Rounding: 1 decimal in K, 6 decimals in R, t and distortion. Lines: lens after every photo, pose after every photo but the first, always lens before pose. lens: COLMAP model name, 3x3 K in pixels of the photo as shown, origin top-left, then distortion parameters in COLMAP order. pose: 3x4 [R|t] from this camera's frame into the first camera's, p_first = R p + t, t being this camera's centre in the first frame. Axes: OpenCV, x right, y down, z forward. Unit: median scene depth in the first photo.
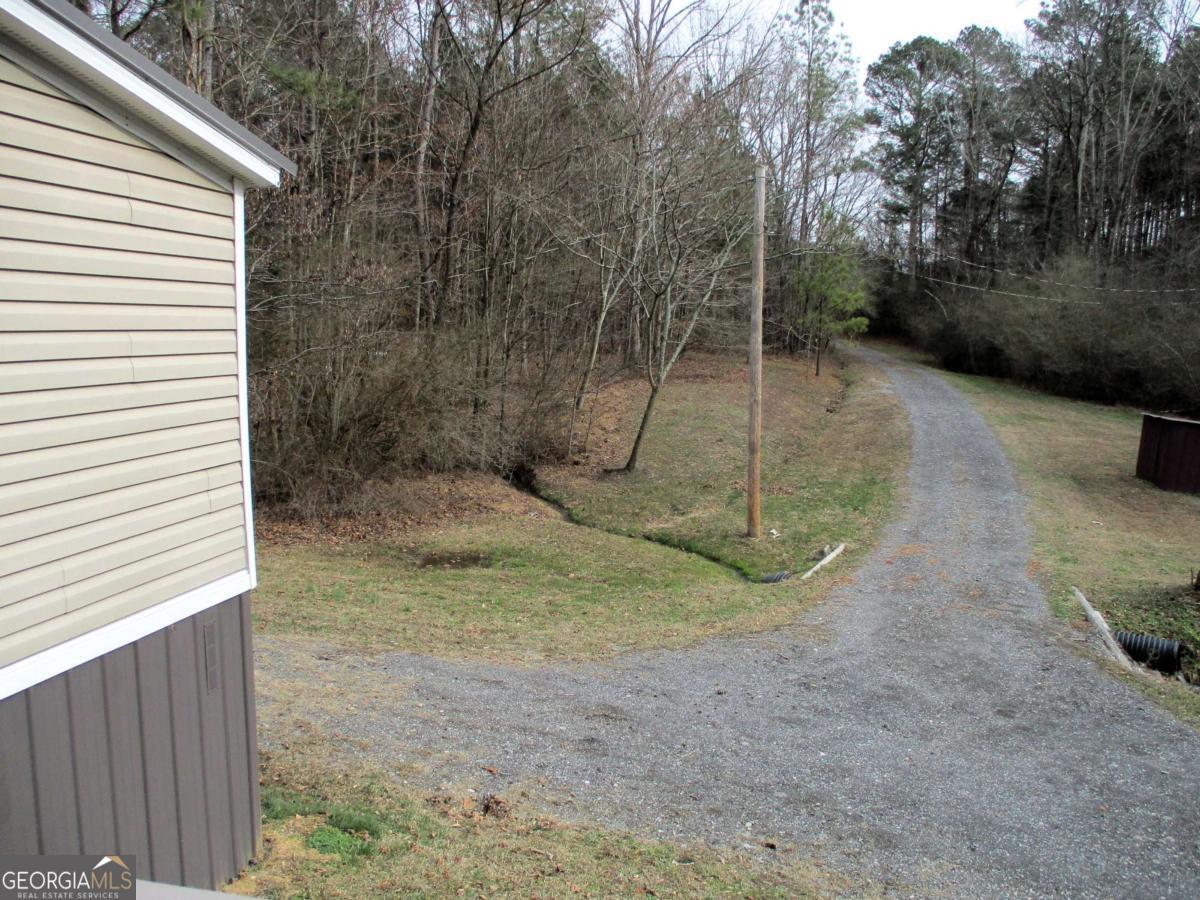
lens RADIAL K [[983.8, 0, 600.2], [0, 983.8, 441.0], [0, 0, 1]] dist [-0.043625, 0.014244]
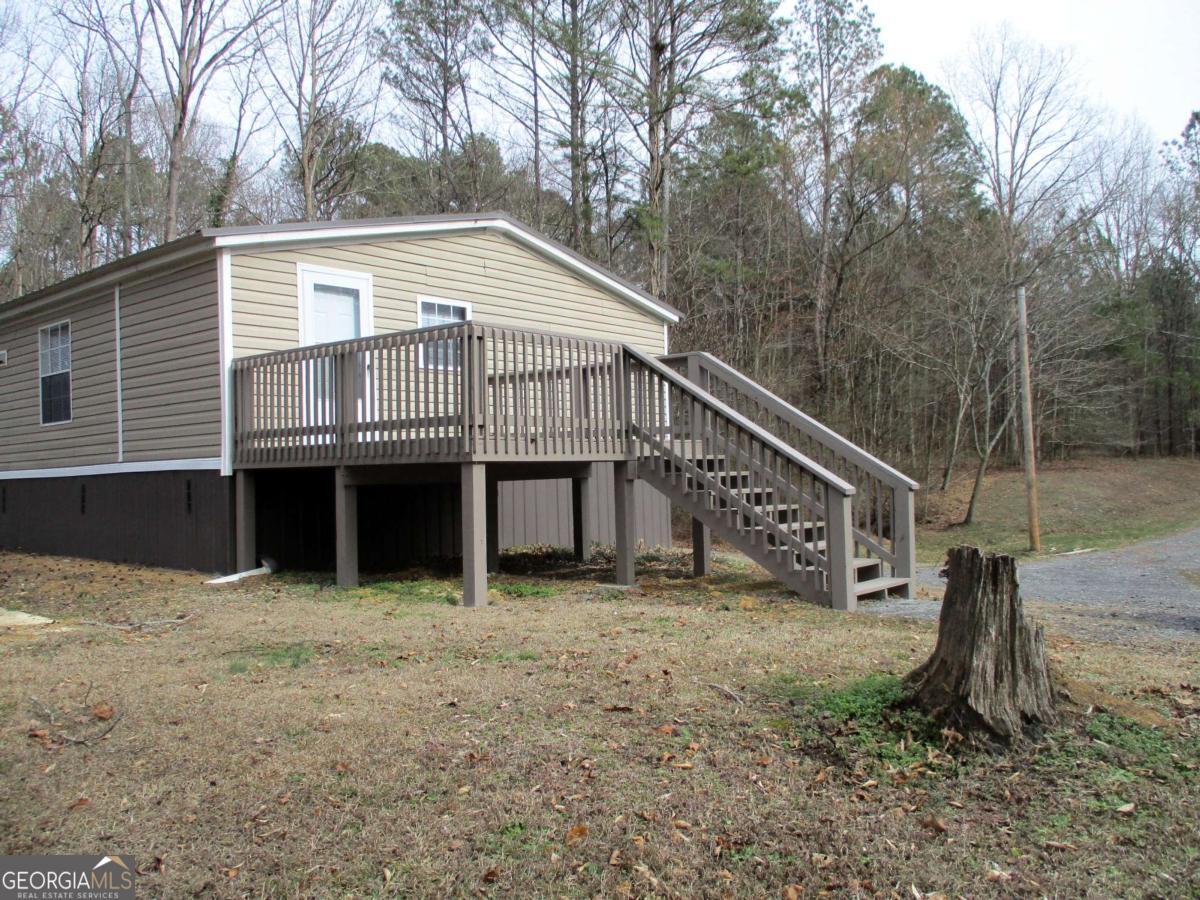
lens RADIAL K [[985.7, 0, 600.9], [0, 985.7, 440.0], [0, 0, 1]] dist [-0.040499, 0.008321]
pose [[0.898419, -0.045725, -0.436753, 0.063617], [-0.020216, 0.989203, -0.145148, 0.045322], [0.438674, 0.139233, 0.887795, -0.143301]]
